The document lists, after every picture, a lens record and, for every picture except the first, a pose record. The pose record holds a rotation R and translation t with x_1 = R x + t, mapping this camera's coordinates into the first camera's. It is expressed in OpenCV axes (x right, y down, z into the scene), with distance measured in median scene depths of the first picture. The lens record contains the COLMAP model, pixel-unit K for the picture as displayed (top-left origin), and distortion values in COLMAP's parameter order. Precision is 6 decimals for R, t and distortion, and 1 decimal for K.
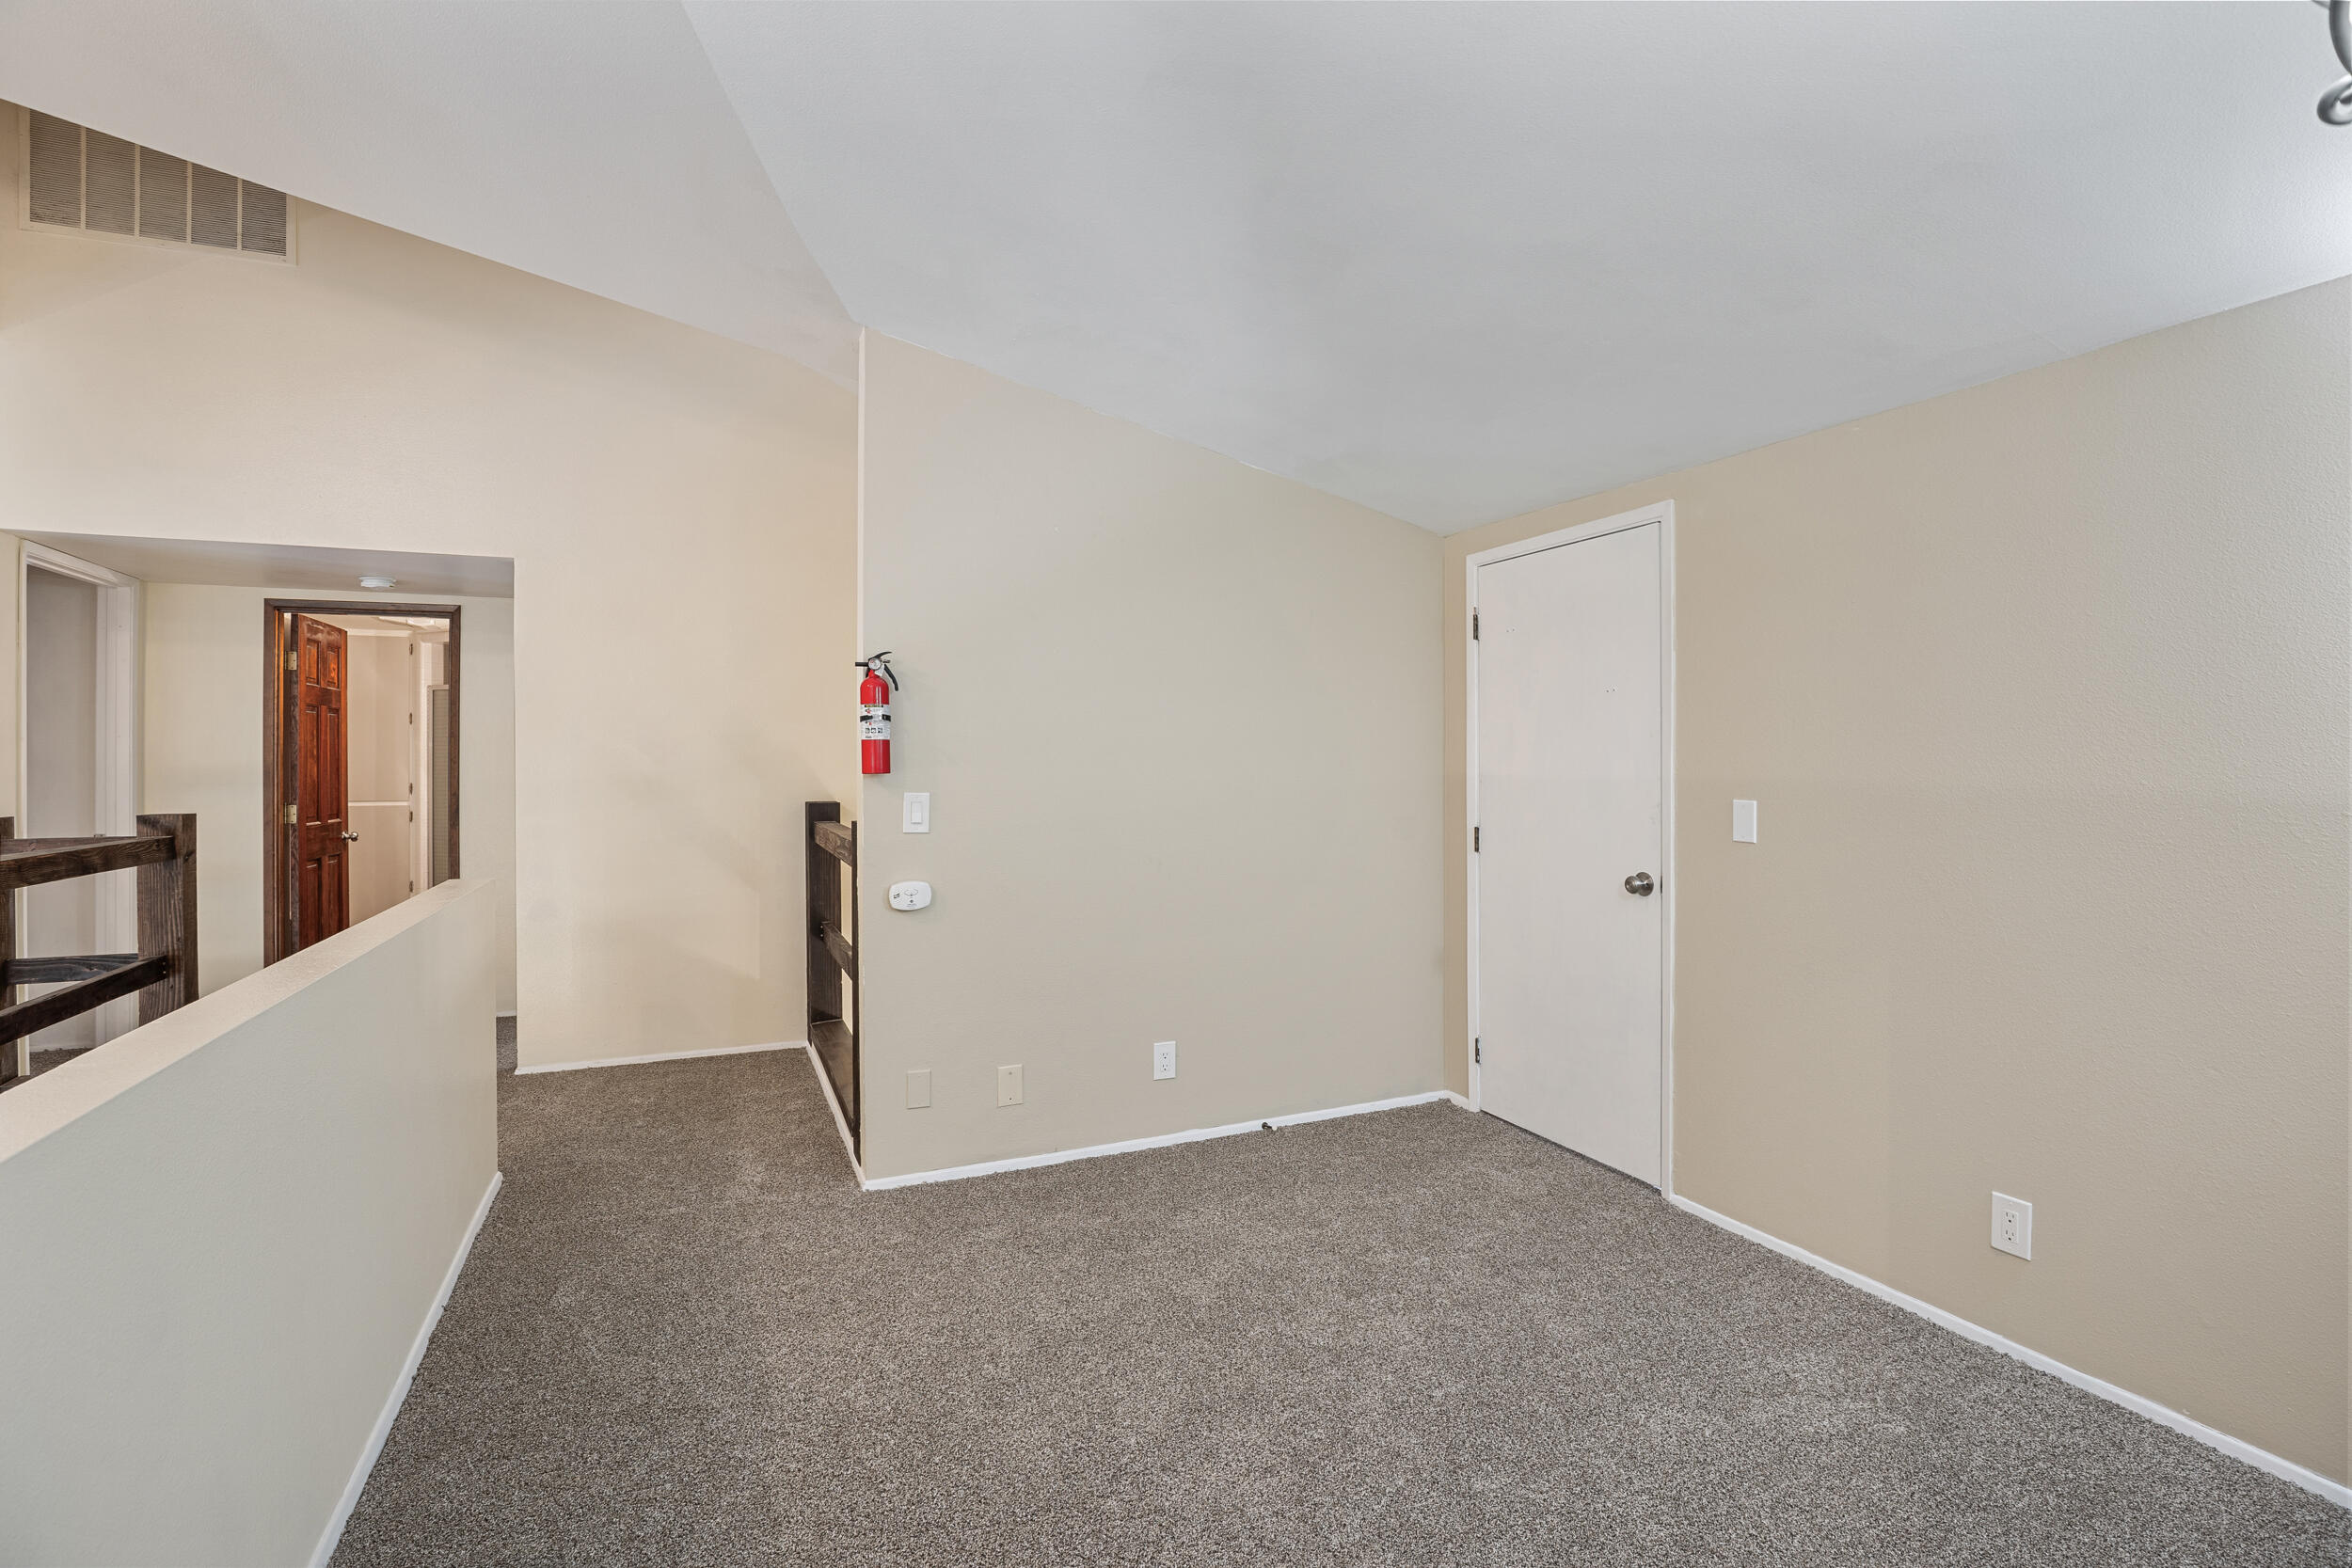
lens RADIAL K [[1093.3, 0, 1173.5], [0, 1093.3, 748.4], [0, 0, 1]] dist [-0.017922, 0.003813]
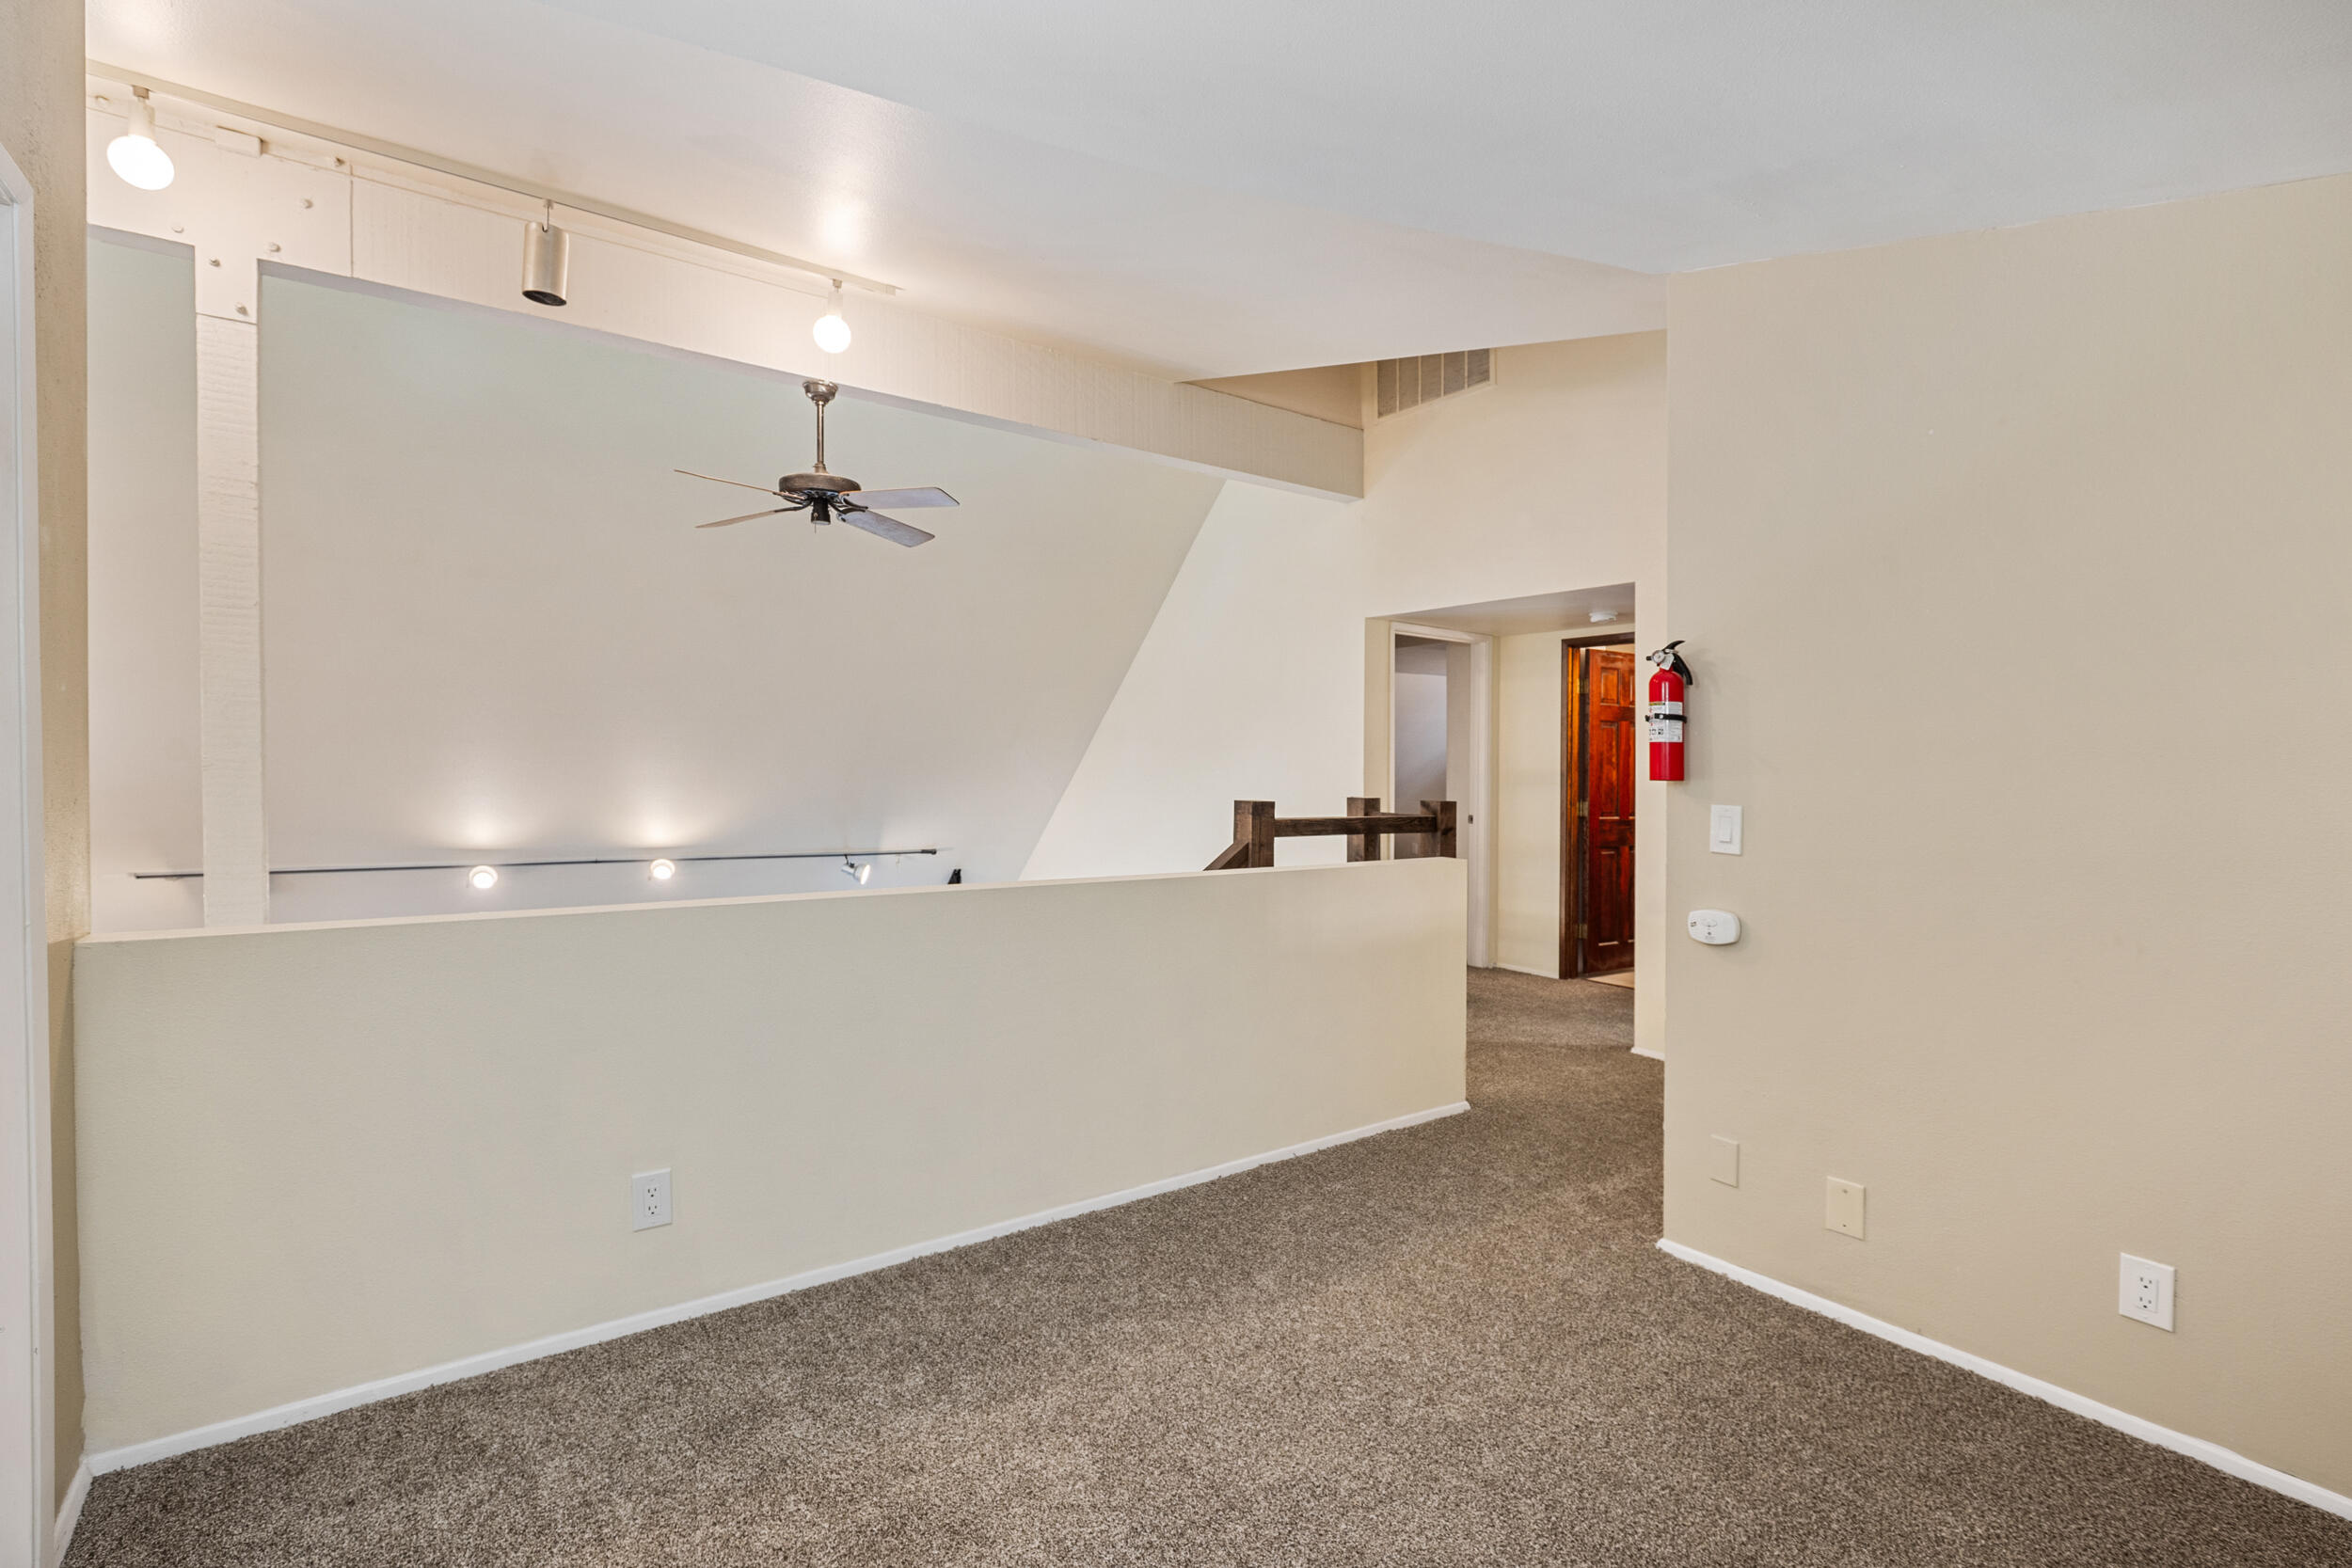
lens RADIAL K [[1093.3, 0, 1173.0], [0, 1093.3, 776.0], [0, 0, 1]] dist [-0.017922, 0.003813]
pose [[0.210268, 0.019158, -0.977456, 0.422950], [-0.008169, 0.999808, 0.017839, 0.005737], [0.977610, 0.004234, 0.210384, 0.358986]]
